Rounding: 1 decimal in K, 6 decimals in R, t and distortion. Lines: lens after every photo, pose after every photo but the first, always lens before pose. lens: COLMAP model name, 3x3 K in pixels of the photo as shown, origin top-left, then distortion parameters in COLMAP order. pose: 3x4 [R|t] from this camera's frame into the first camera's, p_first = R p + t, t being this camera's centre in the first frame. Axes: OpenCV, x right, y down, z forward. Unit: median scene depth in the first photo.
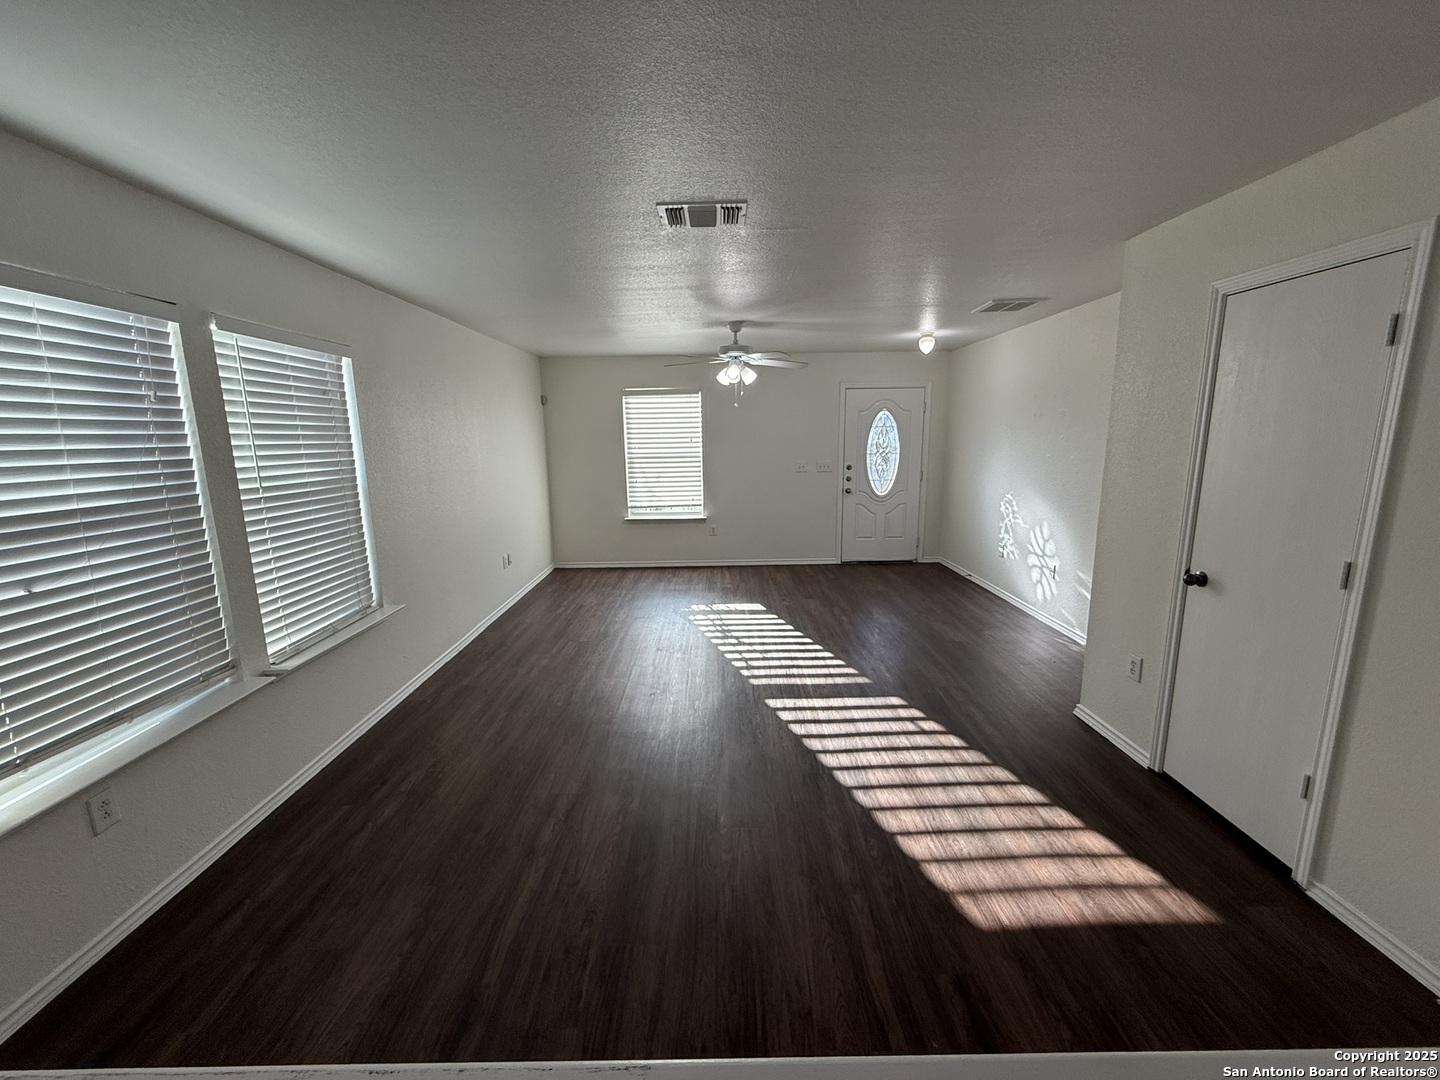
lens RADIAL K [[574.9, 0, 720.0], [0, 574.9, 540.0], [0, 0, 1]] dist [0.000245, -0.000095]
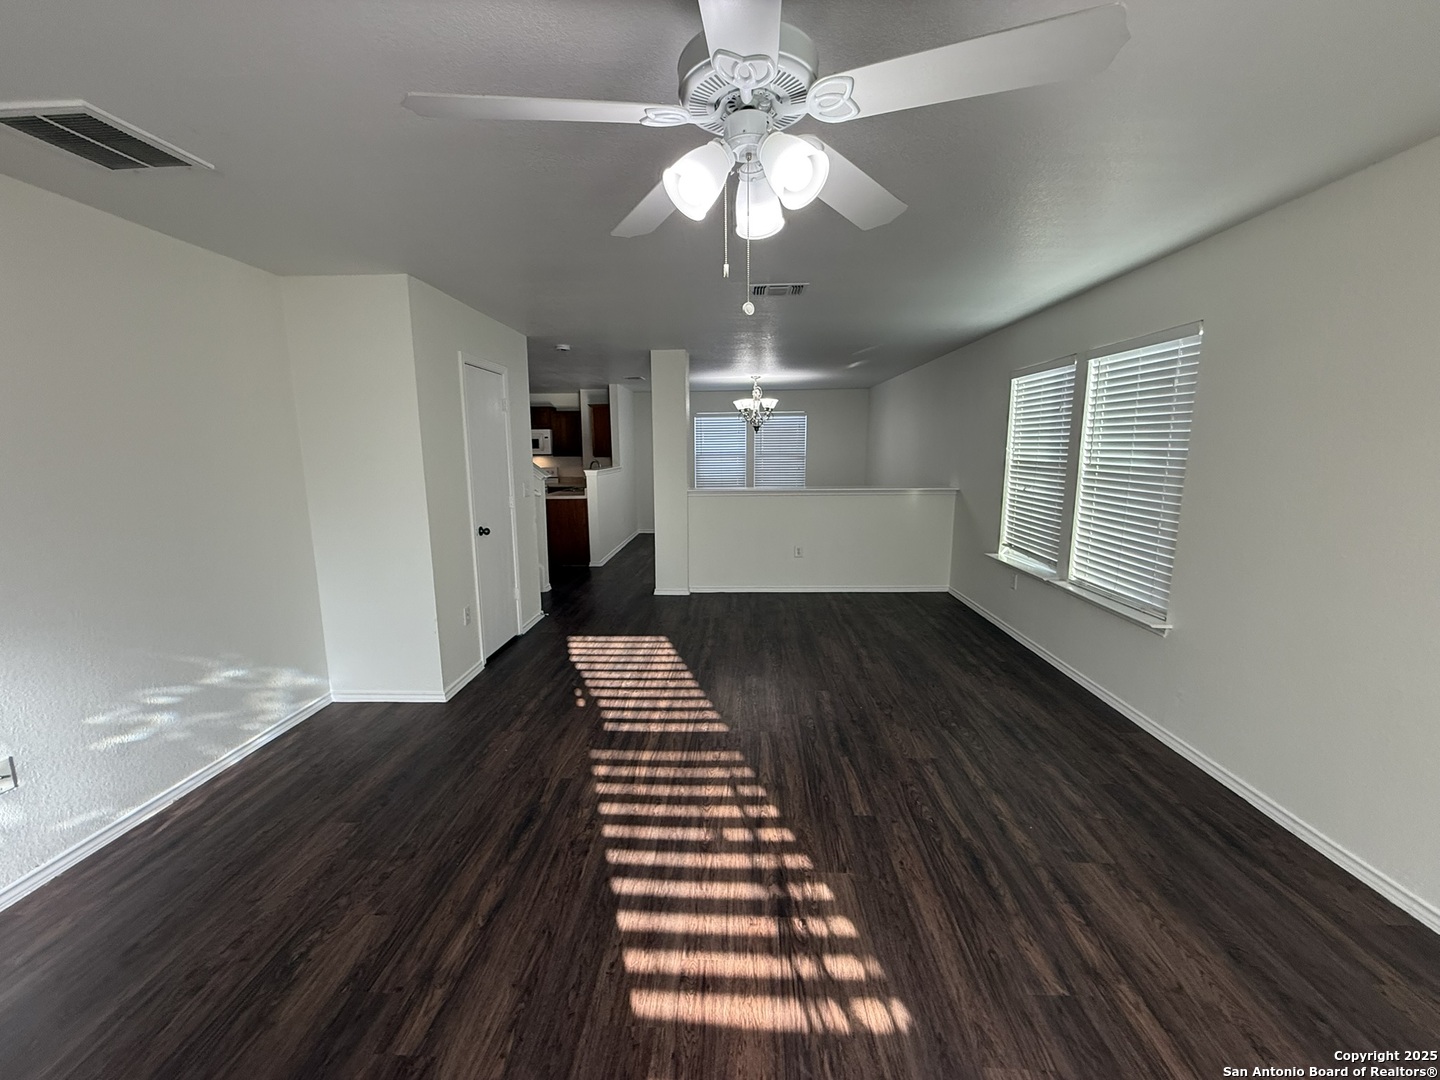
lens RADIAL K [[574.9, 0, 720.0], [0, 574.9, 540.0], [0, 0, 1]] dist [0.000245, -0.000095]
pose [[-0.998593, 0.020445, 0.048931, 0.052478], [0.035870, 0.940002, 0.339279, -0.410168], [-0.039058, 0.340557, -0.939412, 2.320686]]
